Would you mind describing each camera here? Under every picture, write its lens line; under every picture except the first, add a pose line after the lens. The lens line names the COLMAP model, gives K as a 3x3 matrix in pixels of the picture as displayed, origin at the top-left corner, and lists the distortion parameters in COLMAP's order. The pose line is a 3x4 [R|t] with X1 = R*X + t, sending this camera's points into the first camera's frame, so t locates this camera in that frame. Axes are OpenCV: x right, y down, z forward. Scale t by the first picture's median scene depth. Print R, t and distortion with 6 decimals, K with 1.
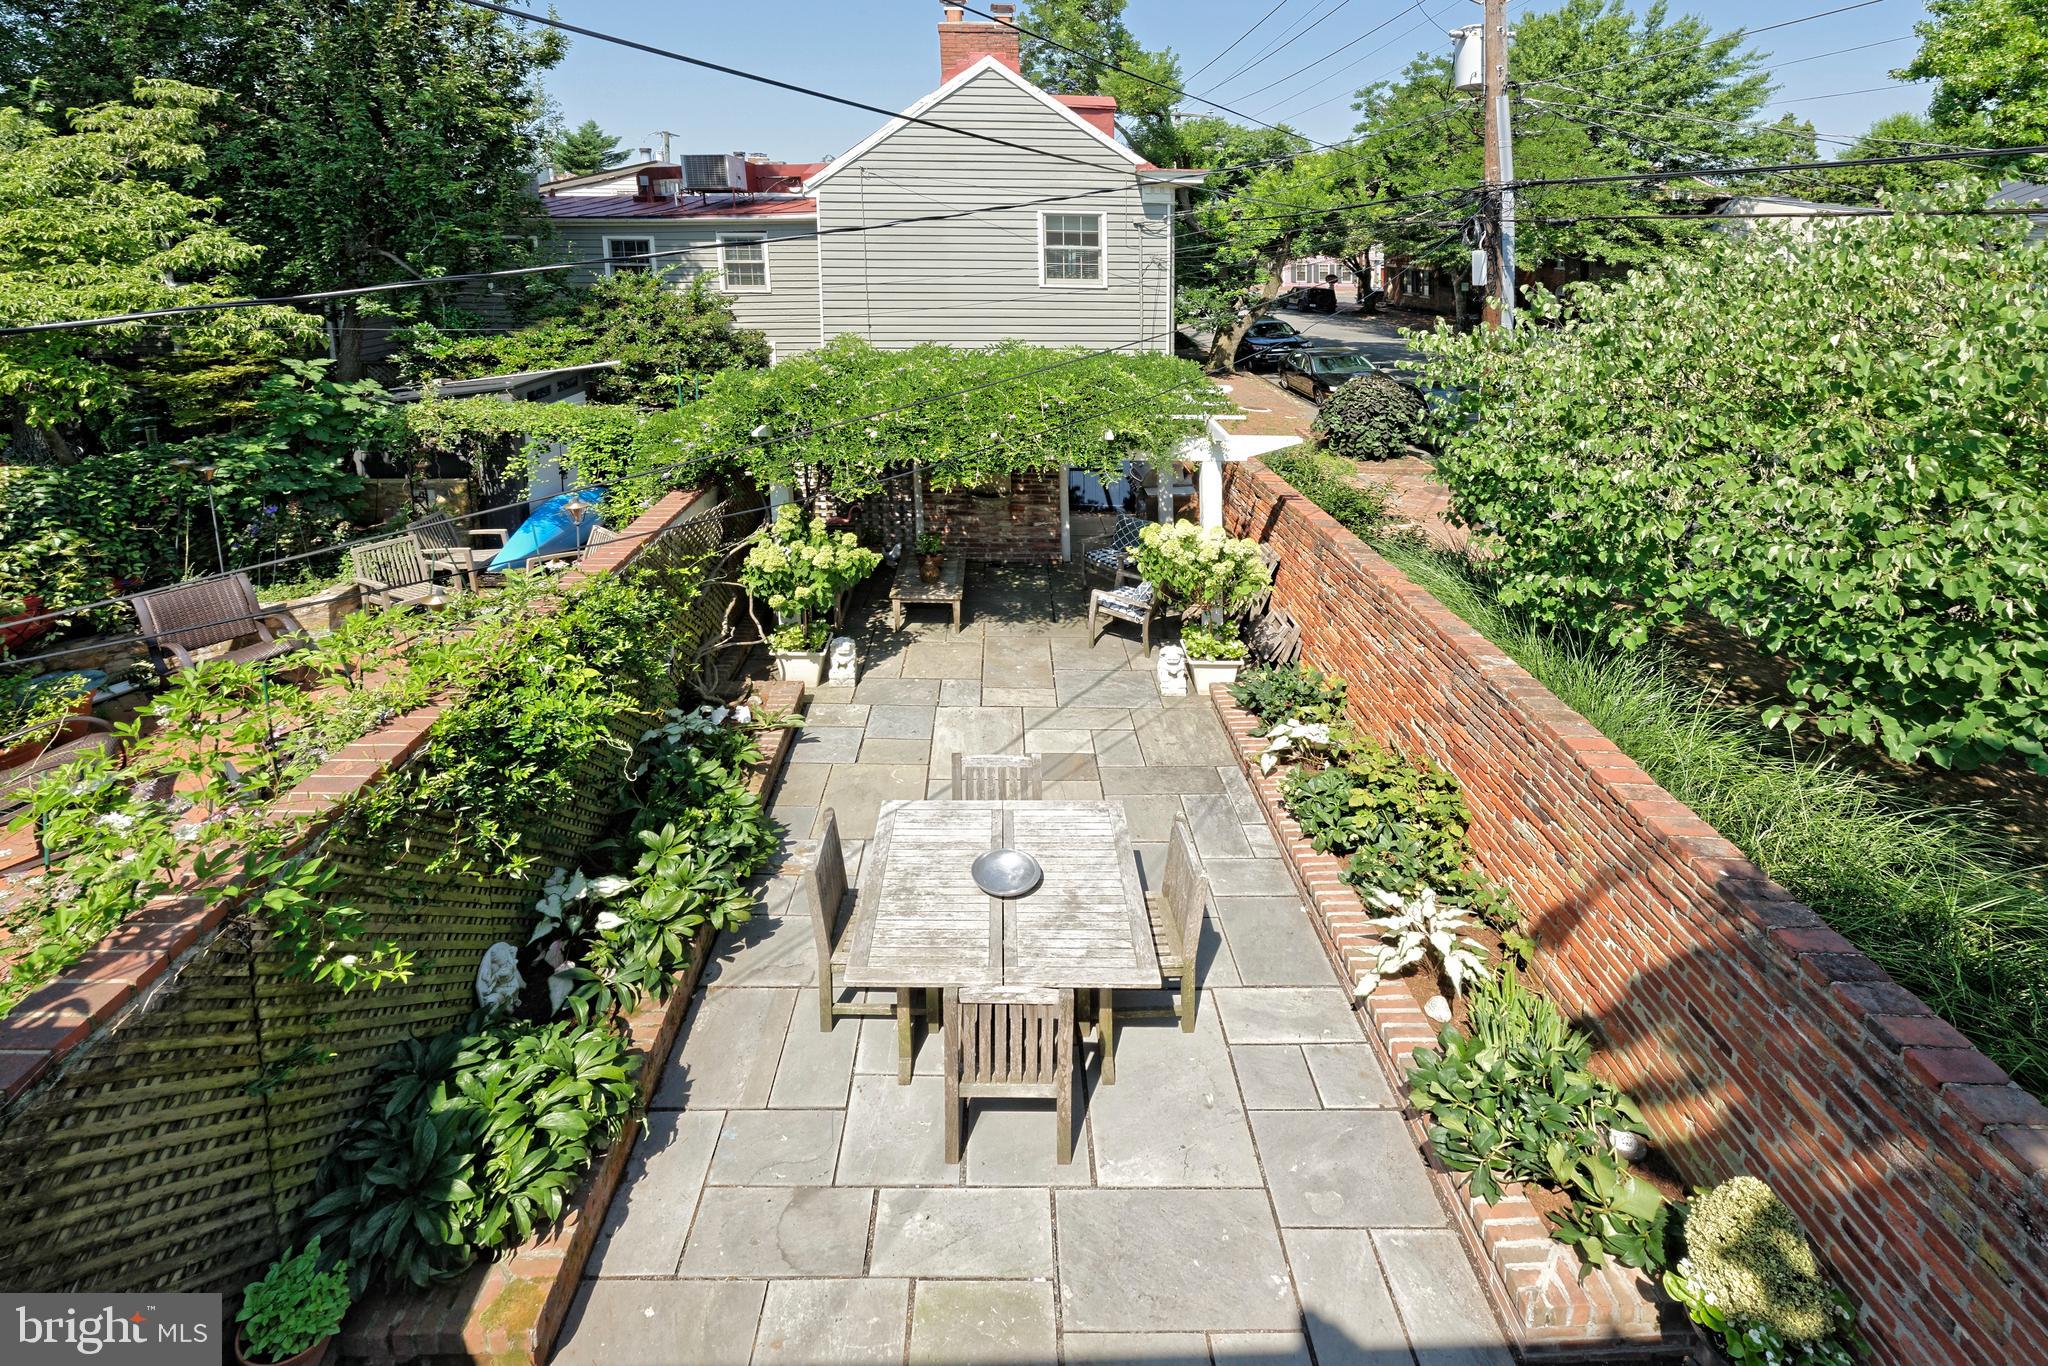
lens RADIAL K [[856.3, 0, 1016.2], [0, 856.3, 603.2], [0, 0, 1]] dist [-0.003096, 0.000037]
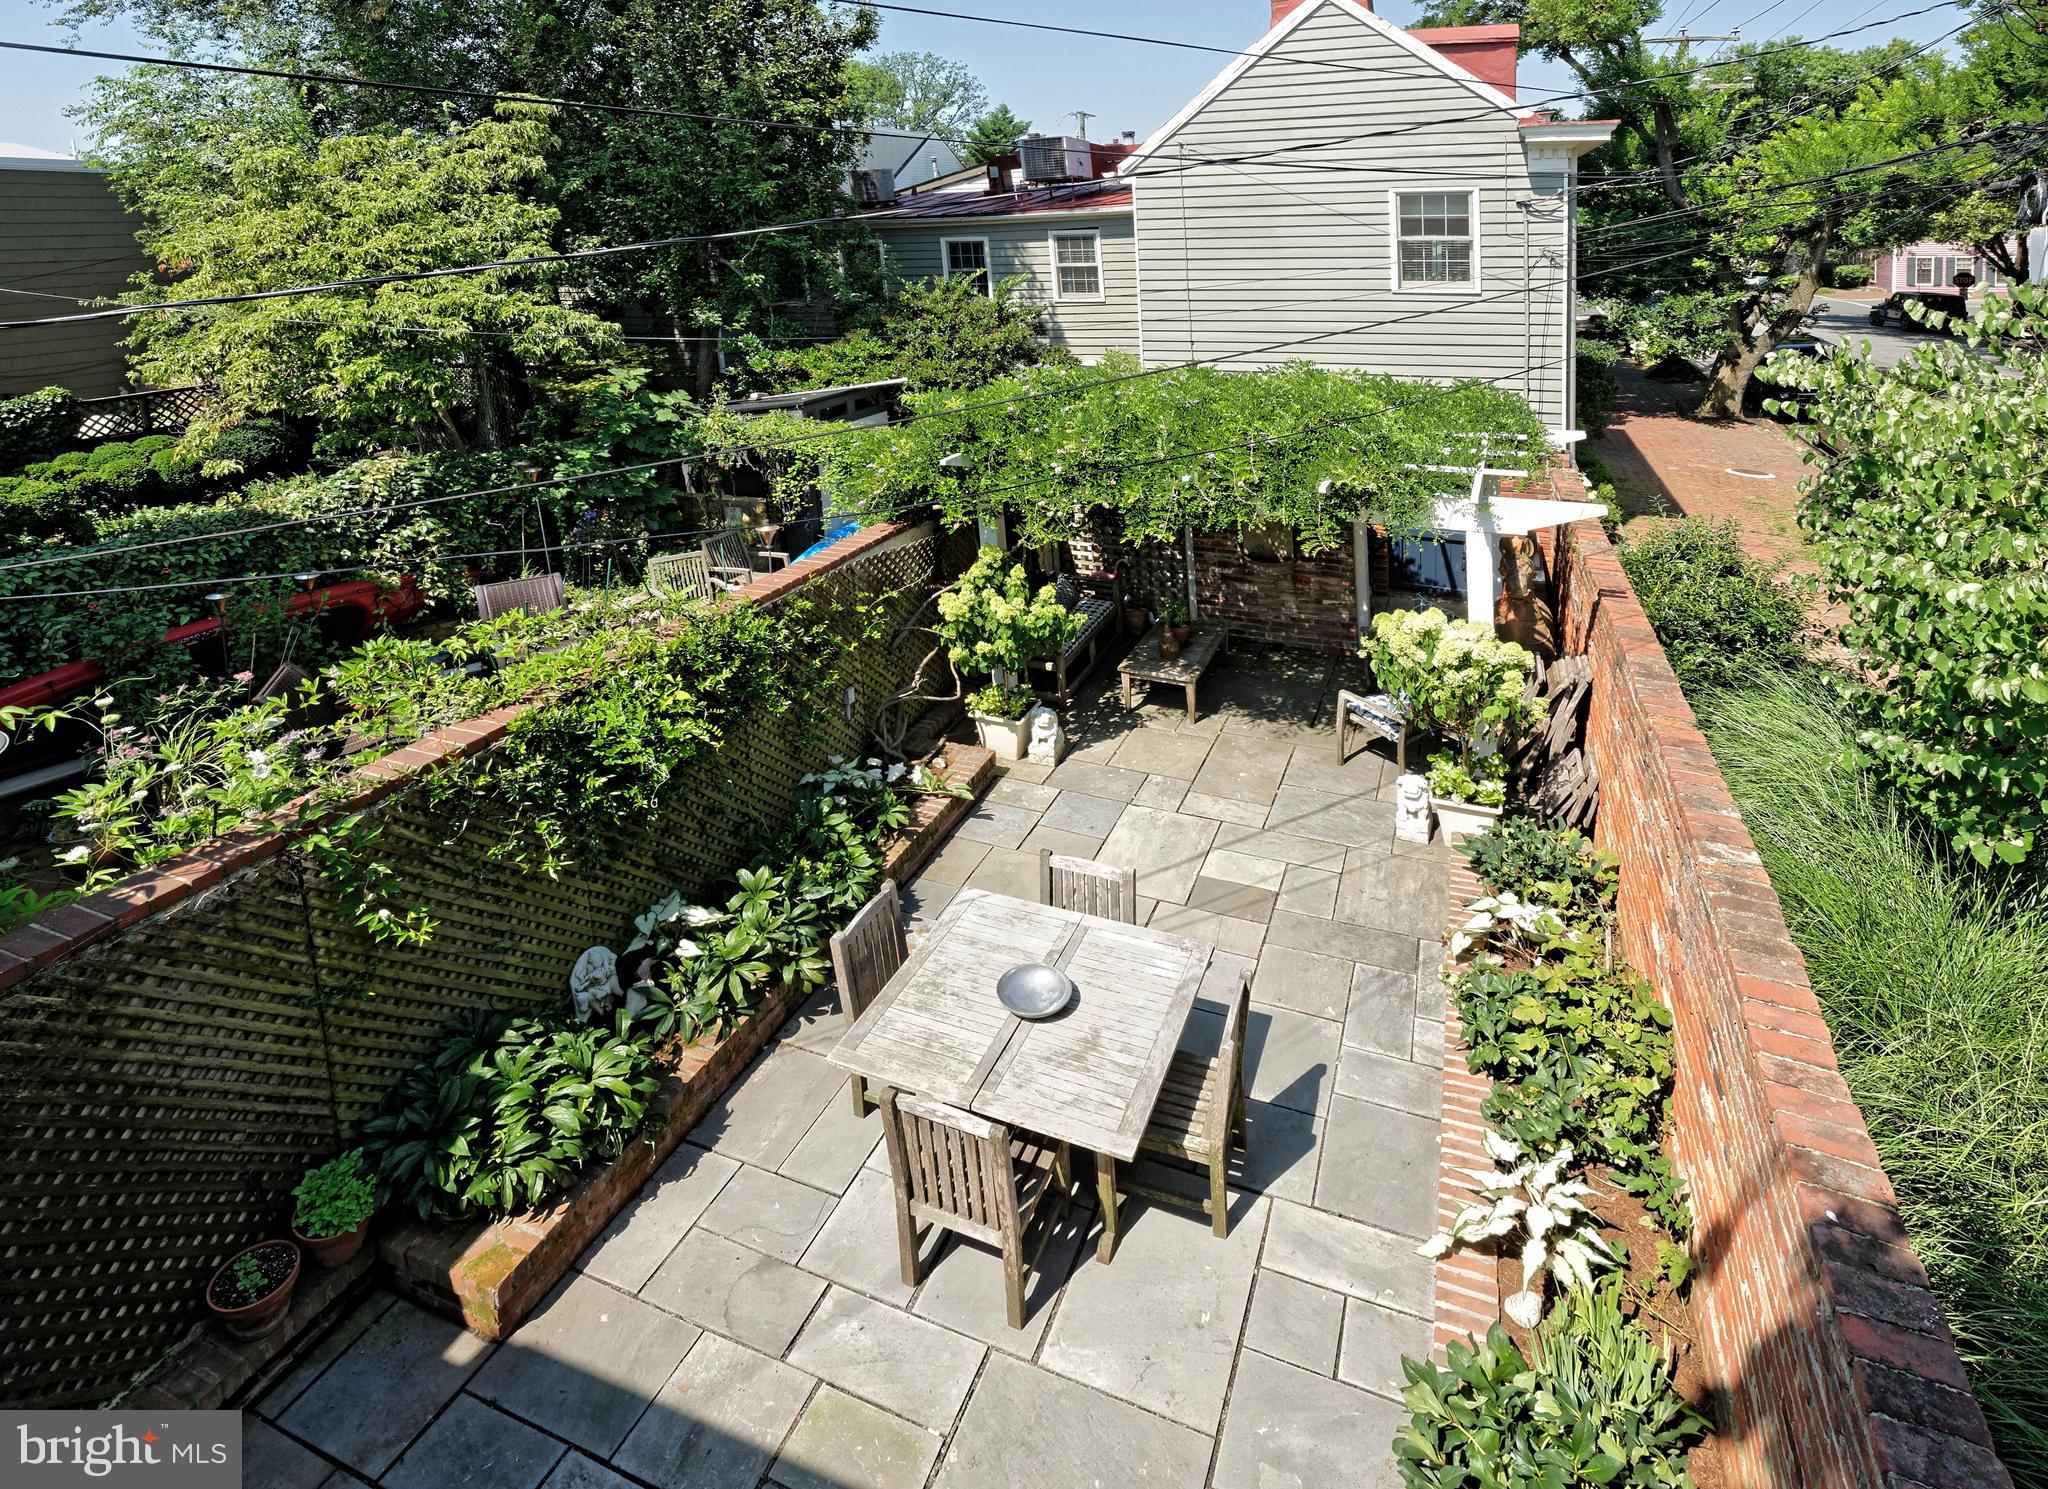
lens RADIAL K [[1027.6, 0, 1024.0], [0, 1027.6, 744.5], [0, 0, 1]] dist [-0.000659, -0.001327]
pose [[0.923215, 0.150437, -0.353614, 0.164914], [-0.129796, 0.988183, 0.081528, -0.005662], [0.361701, -0.029370, 0.931832, 0.025988]]
